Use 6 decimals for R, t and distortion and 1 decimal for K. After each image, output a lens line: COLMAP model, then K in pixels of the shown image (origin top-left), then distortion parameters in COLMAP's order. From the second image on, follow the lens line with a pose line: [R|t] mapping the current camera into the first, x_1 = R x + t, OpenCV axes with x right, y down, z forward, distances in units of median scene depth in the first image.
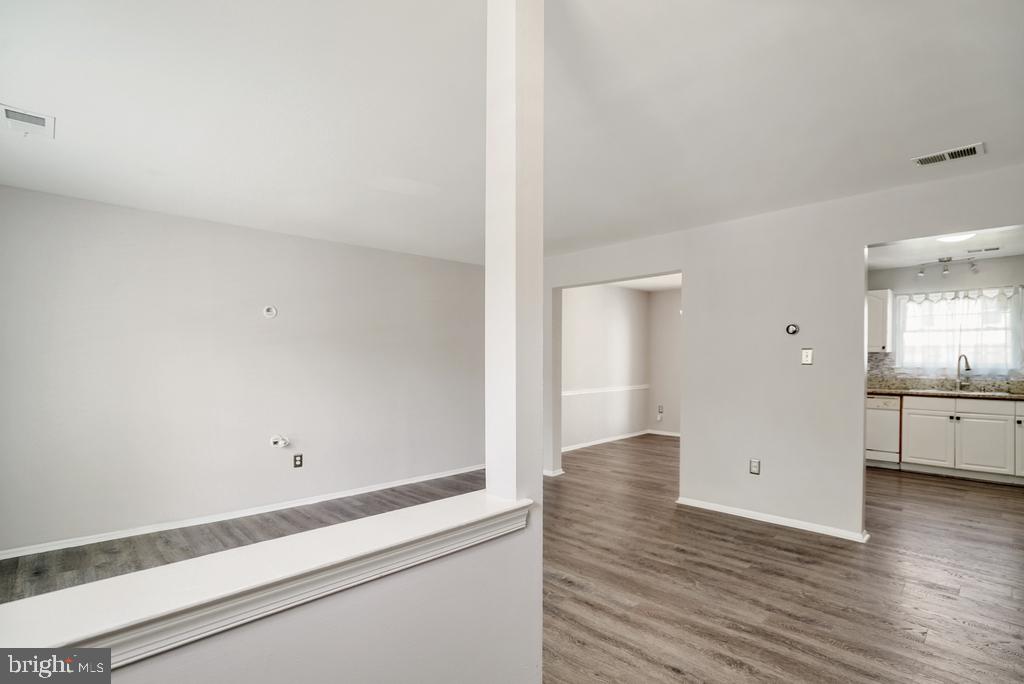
lens RADIAL K [[492.3, 0, 510.4], [0, 492.3, 367.1], [0, 0, 1]] dist [-0.019325, 0.001145]
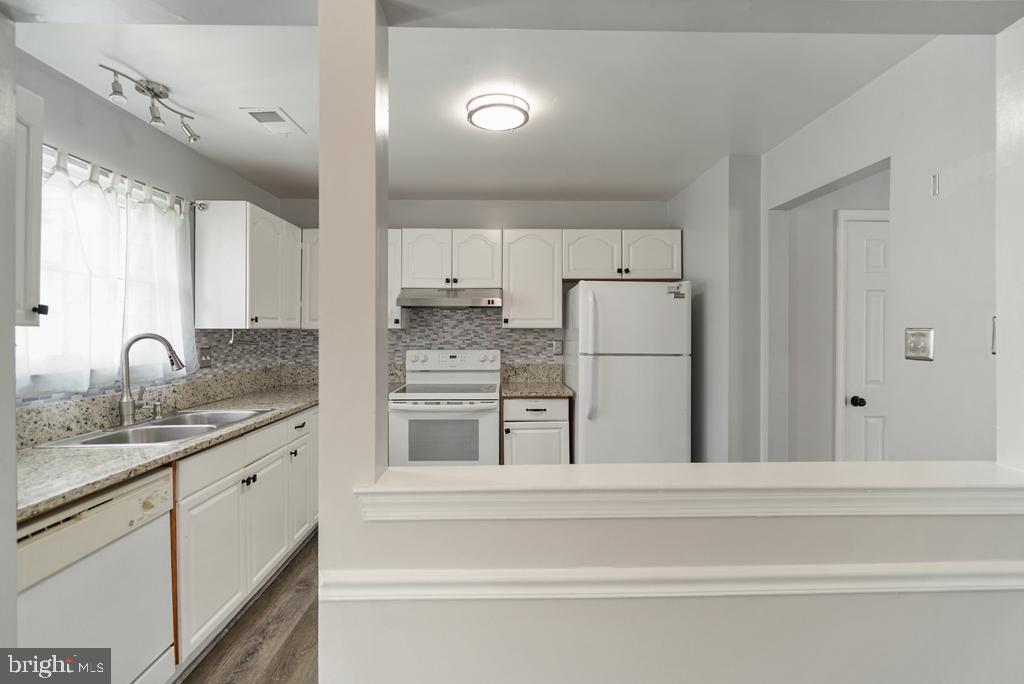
lens RADIAL K [[480.9, 0, 514.6], [0, 480.9, 329.9], [0, 0, 1]] dist [0.000421, -0.000123]
pose [[-0.728012, -0.002382, 0.685560, 0.445716], [0.011475, 0.999812, 0.015660, -0.034588], [-0.685468, 0.019267, -0.727847, 1.151114]]
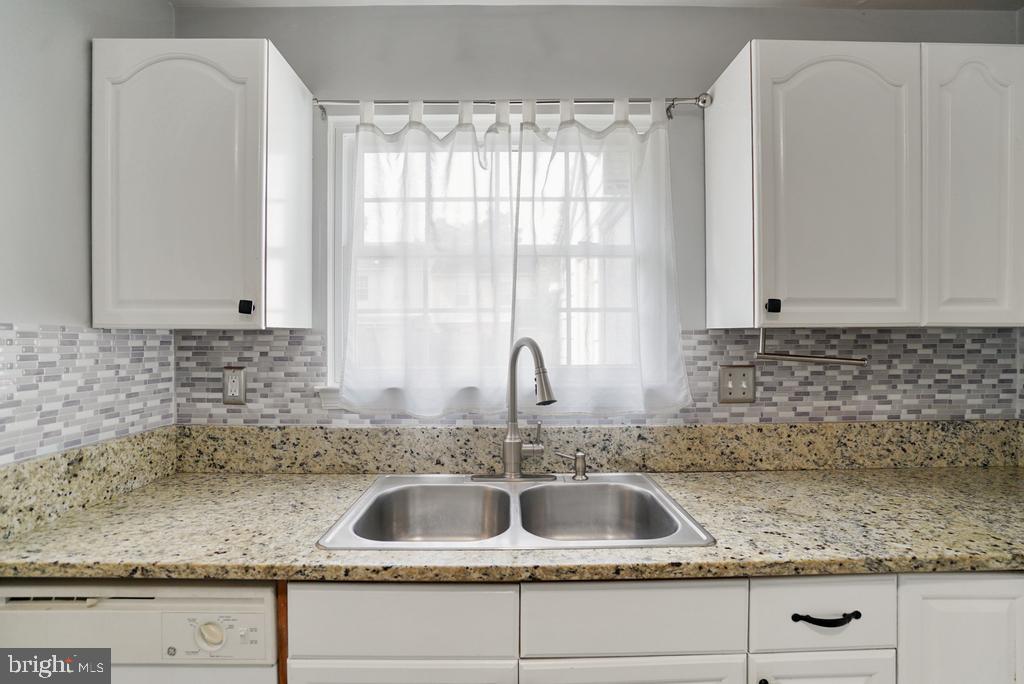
lens RADIAL K [[485.4, 0, 515.4], [0, 485.4, 342.1], [0, 0, 1]] dist [-0.051329, 0.015181]
pose [[0.687685, -0.015965, 0.725833, 0.791616], [0.018277, 0.999822, 0.004675, -0.027115], [-0.725779, 0.010051, 0.687855, 0.879271]]
